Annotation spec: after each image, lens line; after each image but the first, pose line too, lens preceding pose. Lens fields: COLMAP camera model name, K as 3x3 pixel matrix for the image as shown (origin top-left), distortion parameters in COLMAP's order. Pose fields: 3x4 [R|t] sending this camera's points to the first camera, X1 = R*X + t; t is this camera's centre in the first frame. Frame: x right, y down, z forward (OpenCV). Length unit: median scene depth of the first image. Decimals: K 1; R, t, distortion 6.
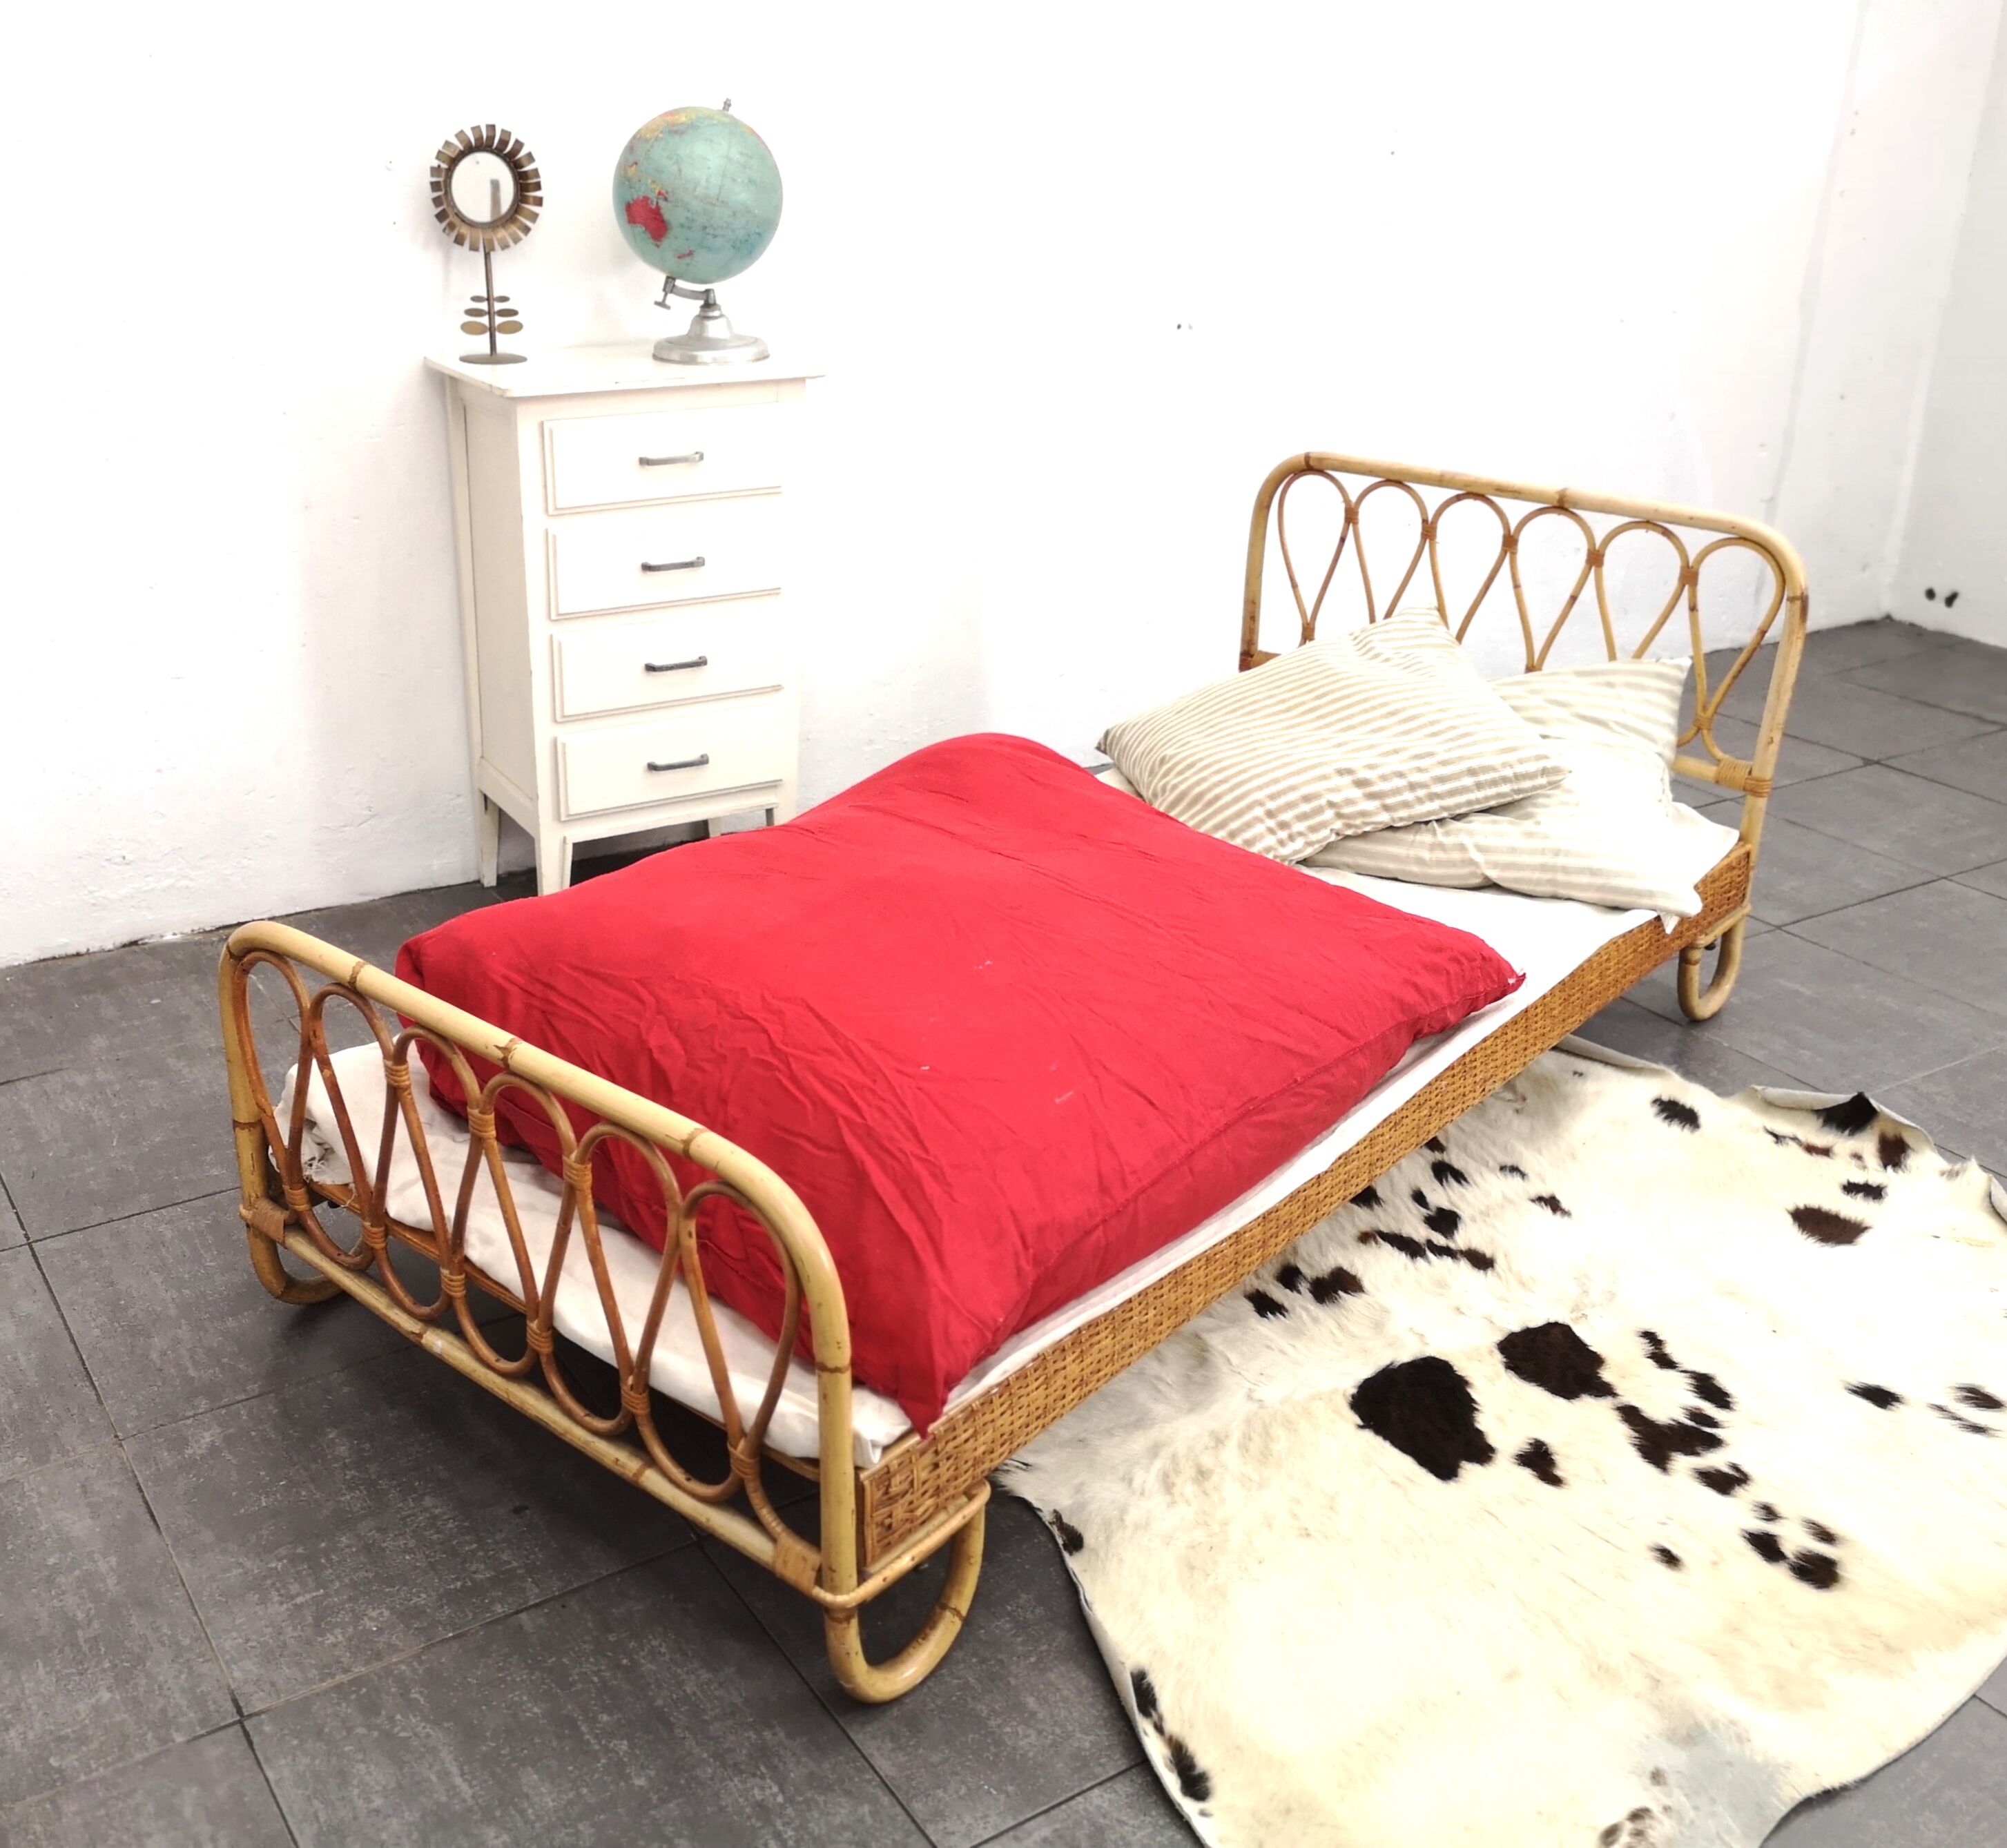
lens RADIAL K [[2011.6, 0, 1000.4], [0, 2011.6, 863.6], [0, 0, 1]] dist [0.080759, -0.076133]
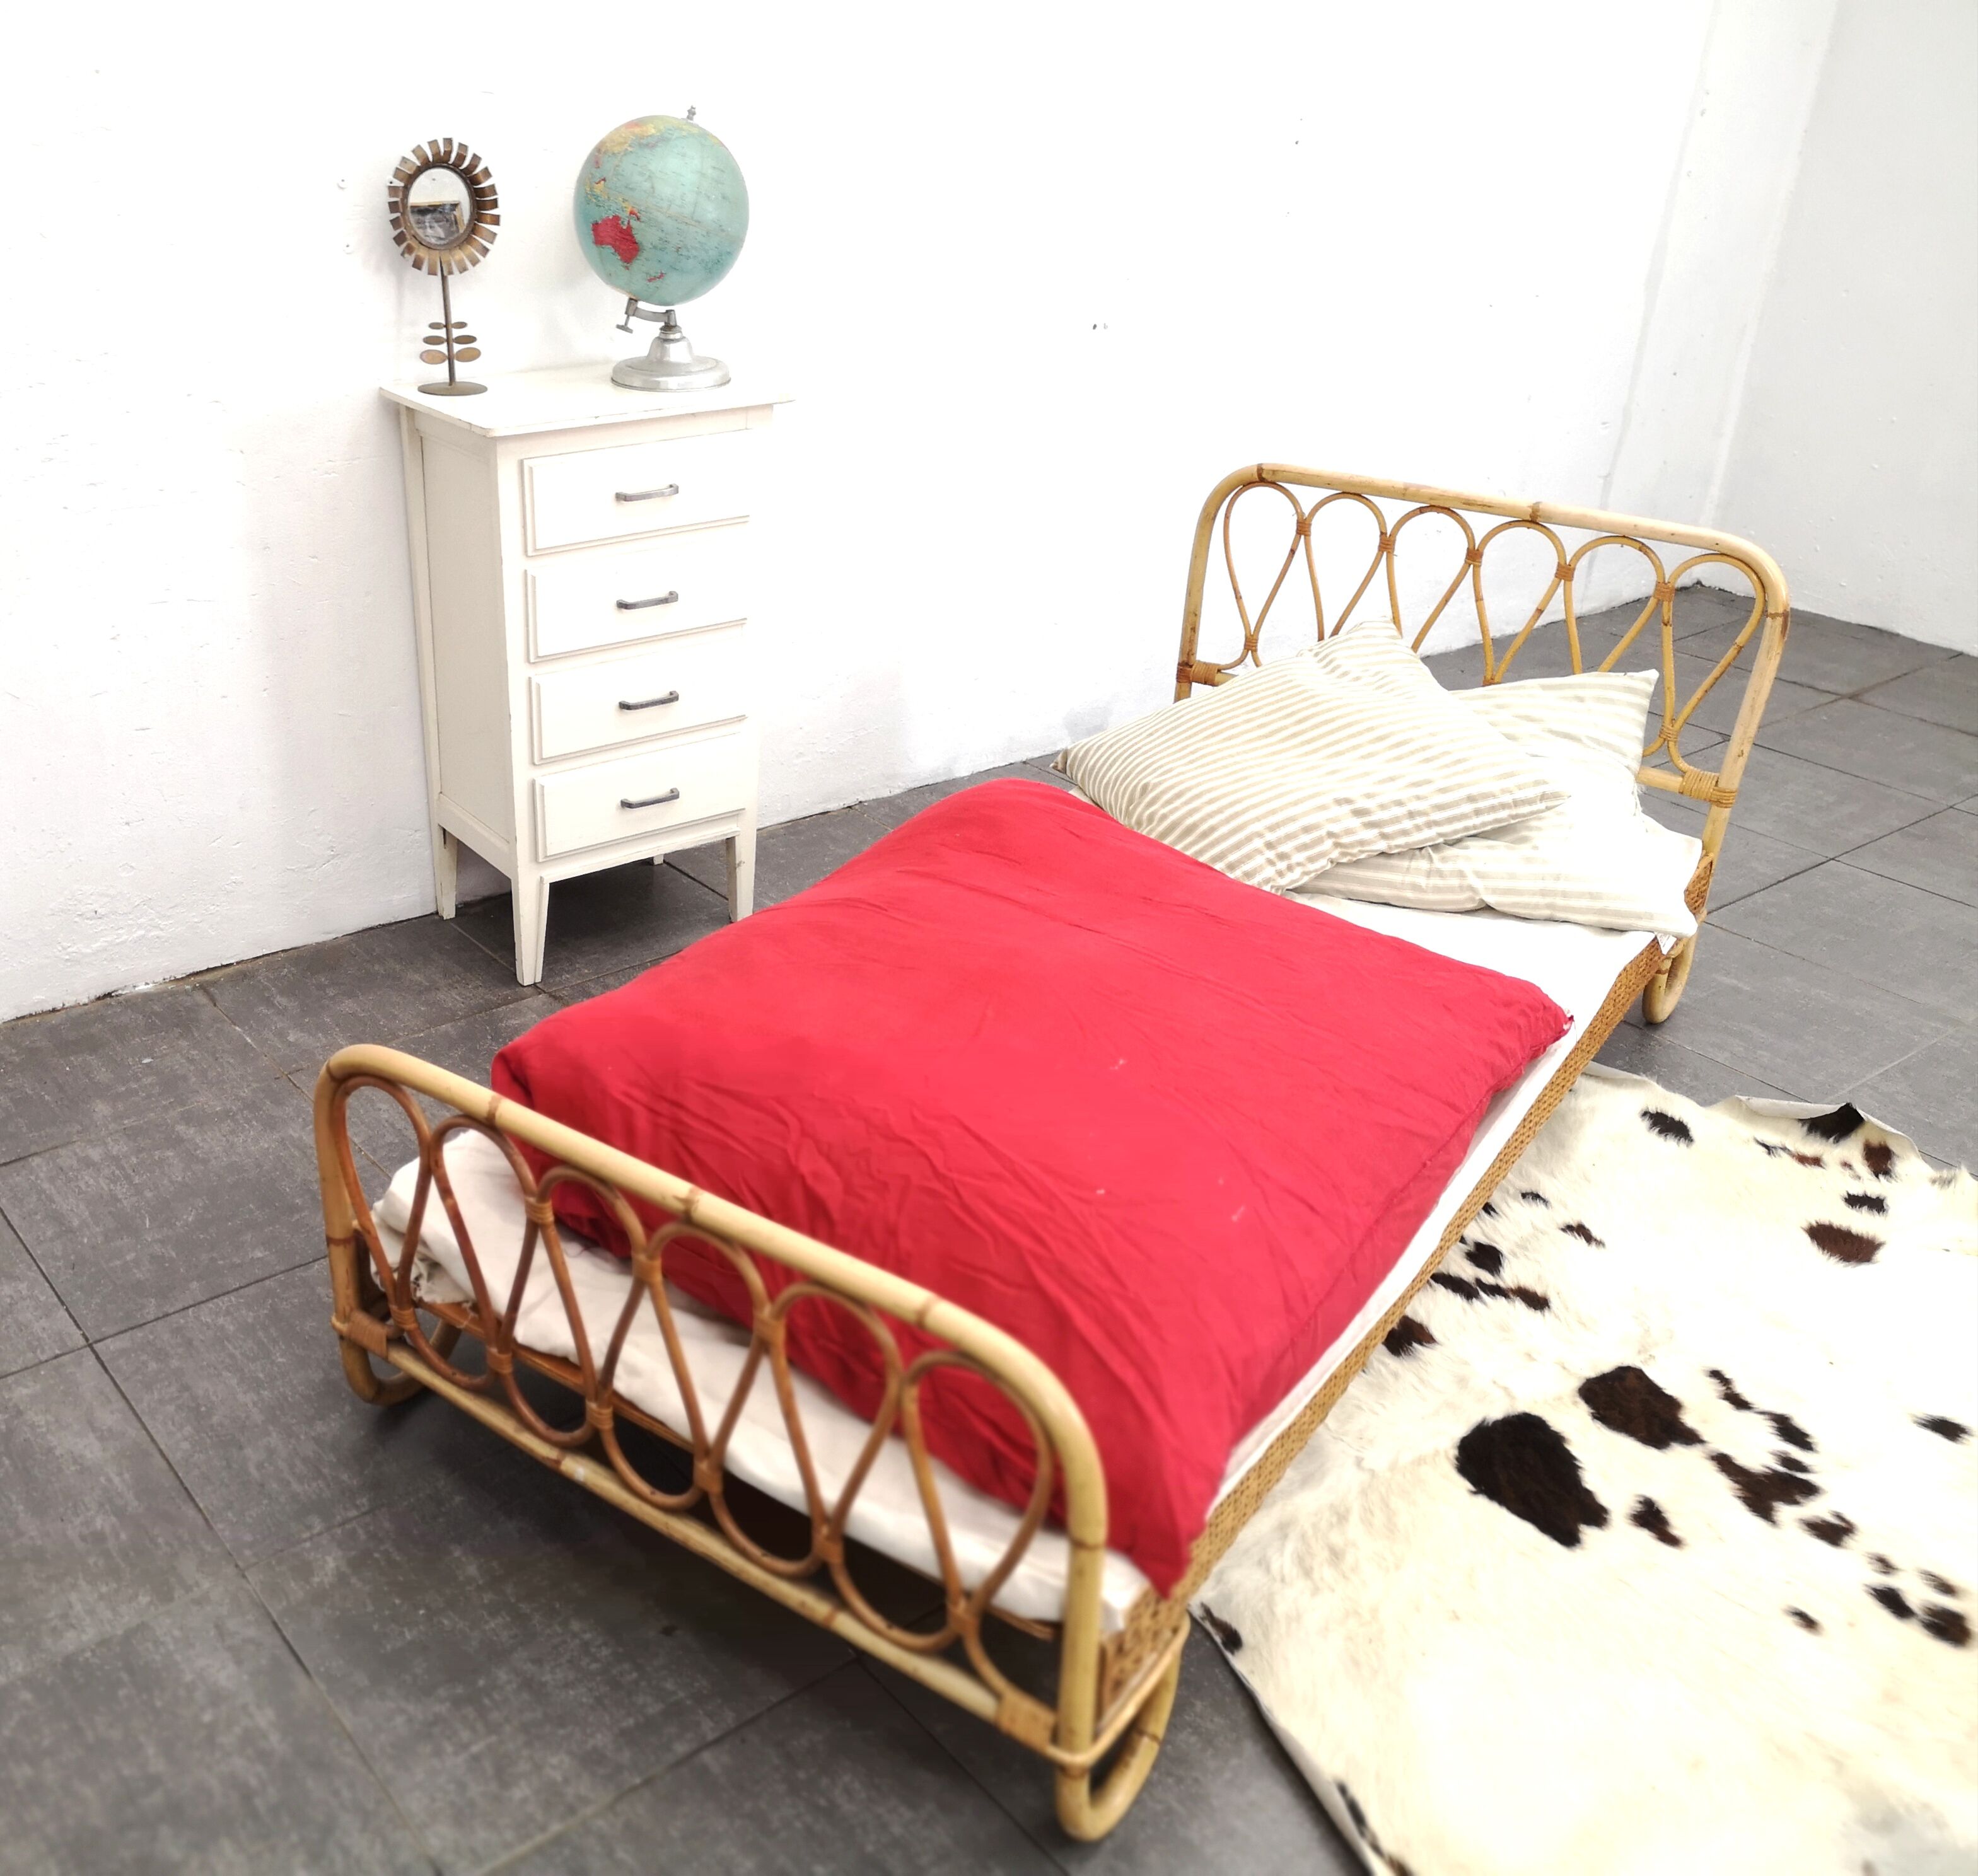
lens RADIAL K [[1804.6, 0, 794.0], [0, 1804.6, 941.2], [0, 0, 1]] dist [0.074551, -0.059796]
pose [[0.997744, -0.033112, 0.058400, -0.177501], [0.027132, 0.994580, 0.100369, -0.083756], [-0.061407, -0.098558, 0.993235, 0.123070]]
